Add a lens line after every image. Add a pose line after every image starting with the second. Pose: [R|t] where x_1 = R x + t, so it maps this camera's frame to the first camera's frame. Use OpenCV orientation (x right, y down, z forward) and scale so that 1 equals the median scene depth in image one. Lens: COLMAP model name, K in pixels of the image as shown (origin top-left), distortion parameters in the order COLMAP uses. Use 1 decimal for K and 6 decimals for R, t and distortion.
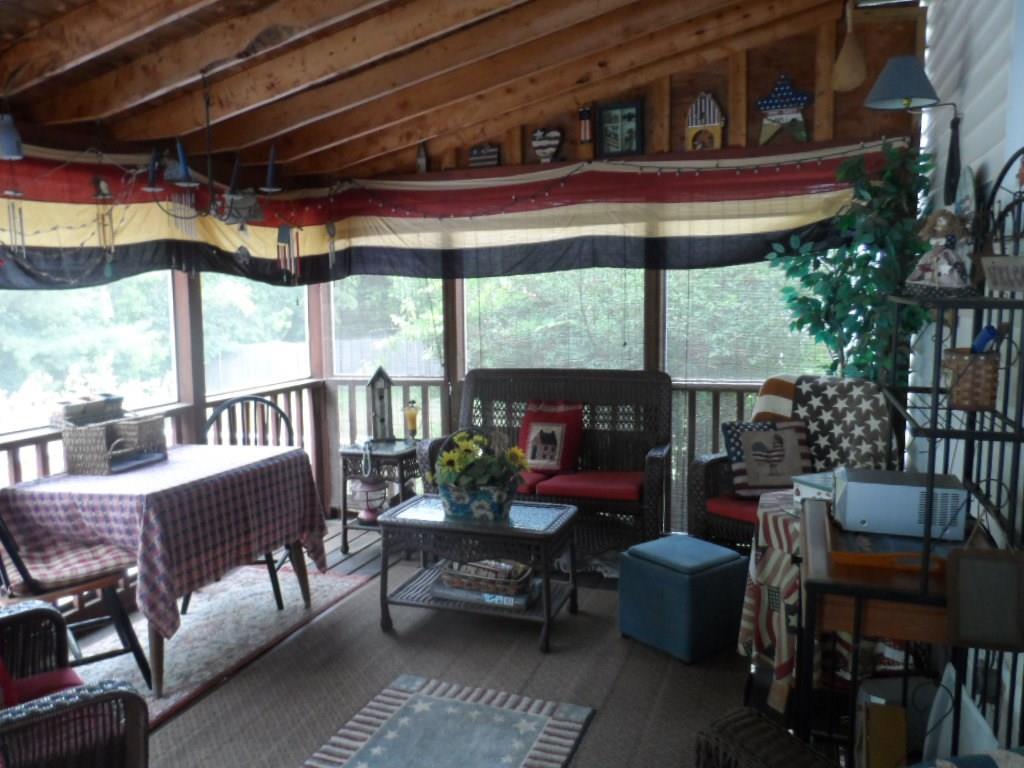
lens RADIAL K [[824.0, 0, 513.6], [0, 824.0, 381.8], [0, 0, 1]] dist [-0.004184, 0.020114]
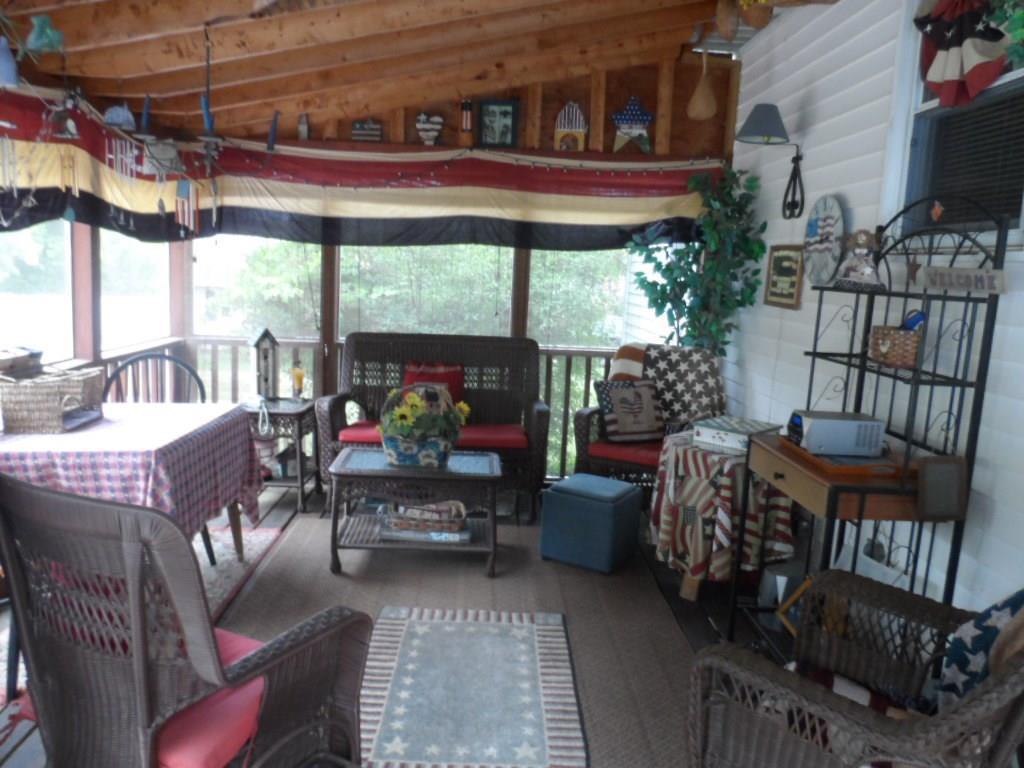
lens RADIAL K [[791.0, 0, 510.1], [0, 791.0, 376.5], [0, 0, 1]] dist [-0.004715, 0.029803]
pose [[0.925106, 0.005082, 0.379674, -0.302196], [-0.017881, 0.999384, 0.030190, 0.009192], [-0.379287, -0.034718, 0.924628, -0.026294]]
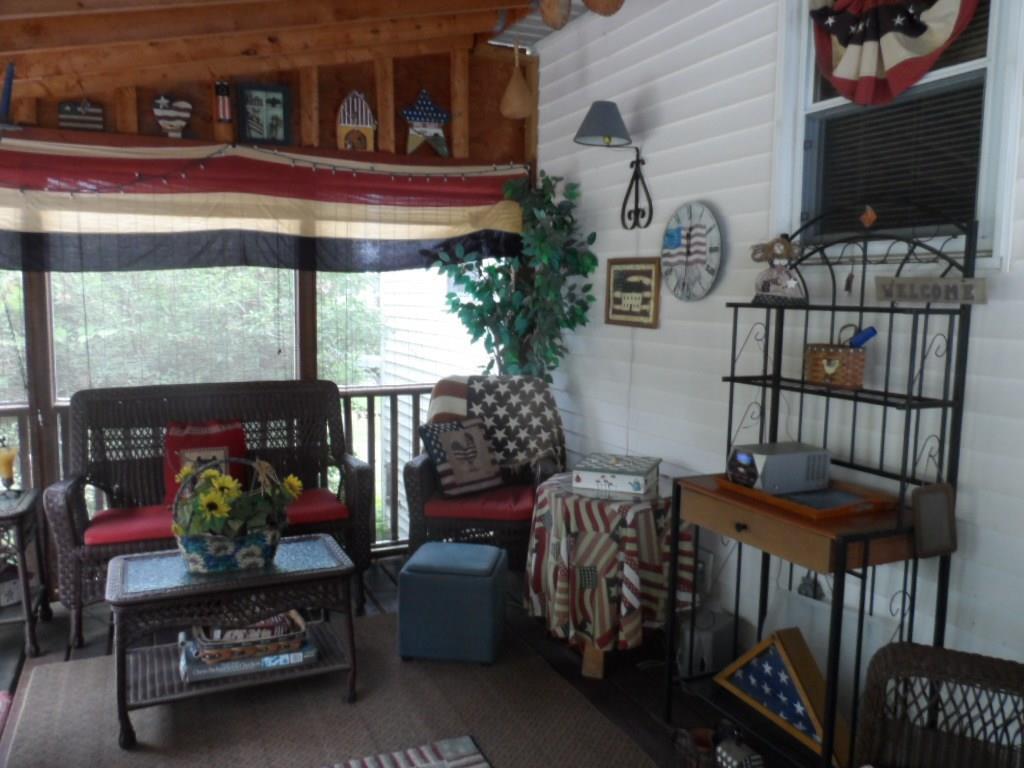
lens RADIAL K [[824.0, 0, 514.7], [0, 824.0, 378.6], [0, 0, 1]] dist [-0.004184, 0.020114]
pose [[0.712151, -0.051155, 0.700160, -0.365727], [0.058185, 0.998211, 0.013750, -0.015698], [-0.699611, 0.030947, 0.713853, 0.198690]]
